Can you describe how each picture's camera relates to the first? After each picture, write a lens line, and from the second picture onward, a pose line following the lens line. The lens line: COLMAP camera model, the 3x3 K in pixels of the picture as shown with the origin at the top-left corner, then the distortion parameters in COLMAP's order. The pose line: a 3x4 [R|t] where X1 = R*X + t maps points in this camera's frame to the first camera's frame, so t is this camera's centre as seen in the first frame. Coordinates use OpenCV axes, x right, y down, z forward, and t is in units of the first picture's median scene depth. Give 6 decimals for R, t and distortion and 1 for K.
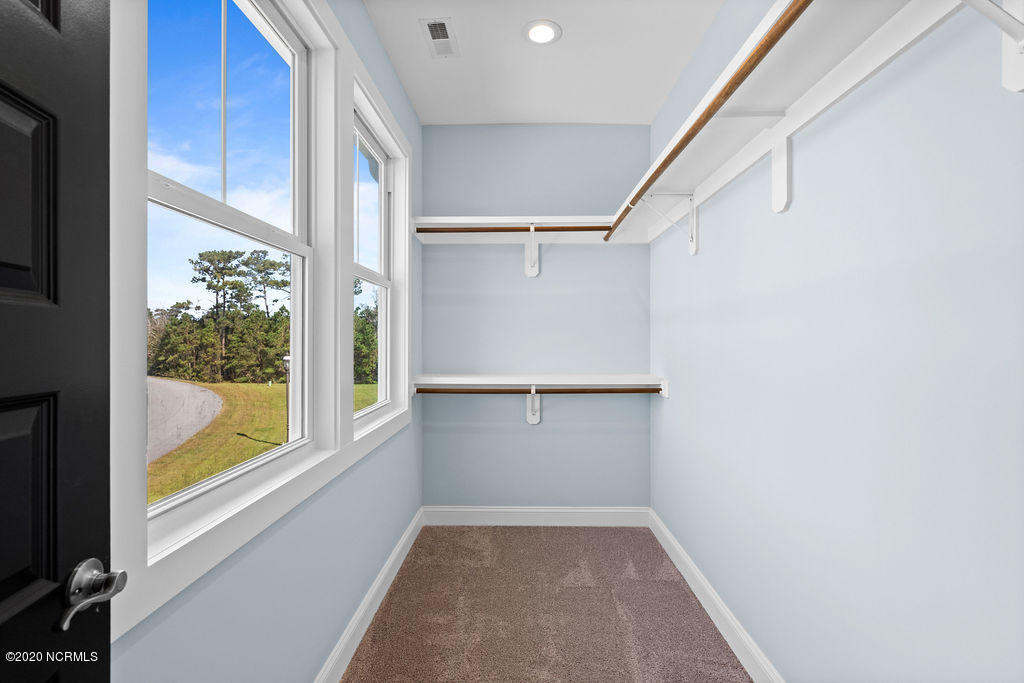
lens RADIAL K [[465.6, 0, 513.8], [0, 465.6, 336.9], [0, 0, 1]] dist [-0.002604, -0.000563]
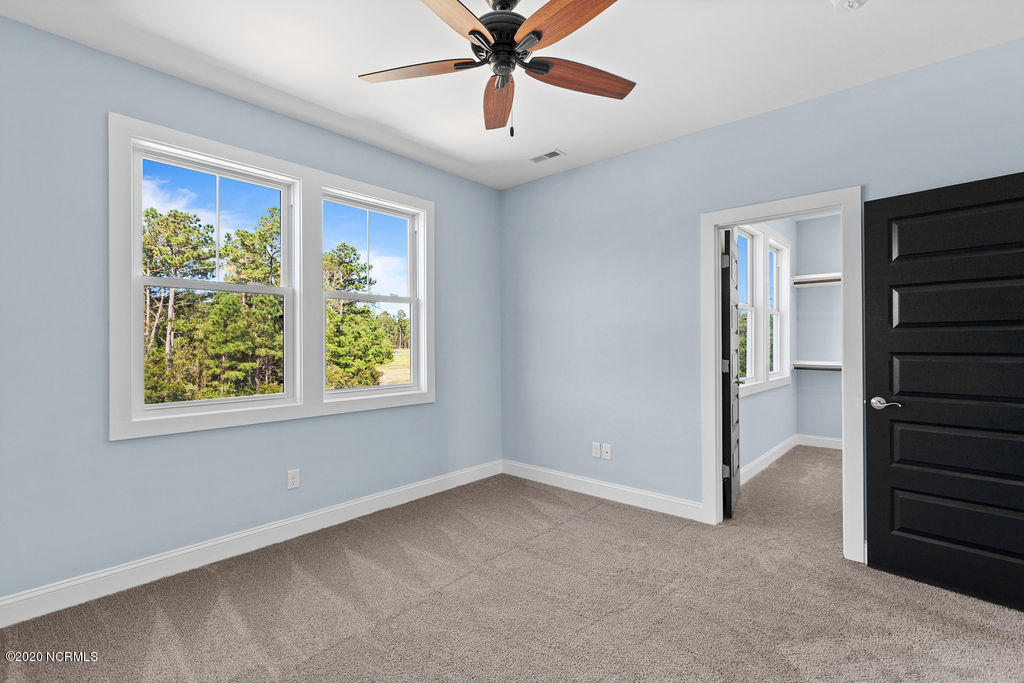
lens RADIAL K [[465.6, 0, 513.2], [0, 465.6, 337.3], [0, 0, 1]] dist [-0.002604, -0.000563]
pose [[0.750723, 0.000824, -0.660617, 0.188018], [-0.000242, 0.999999, 0.000972, -0.011500], [0.660617, -0.000570, 0.750723, -1.198361]]
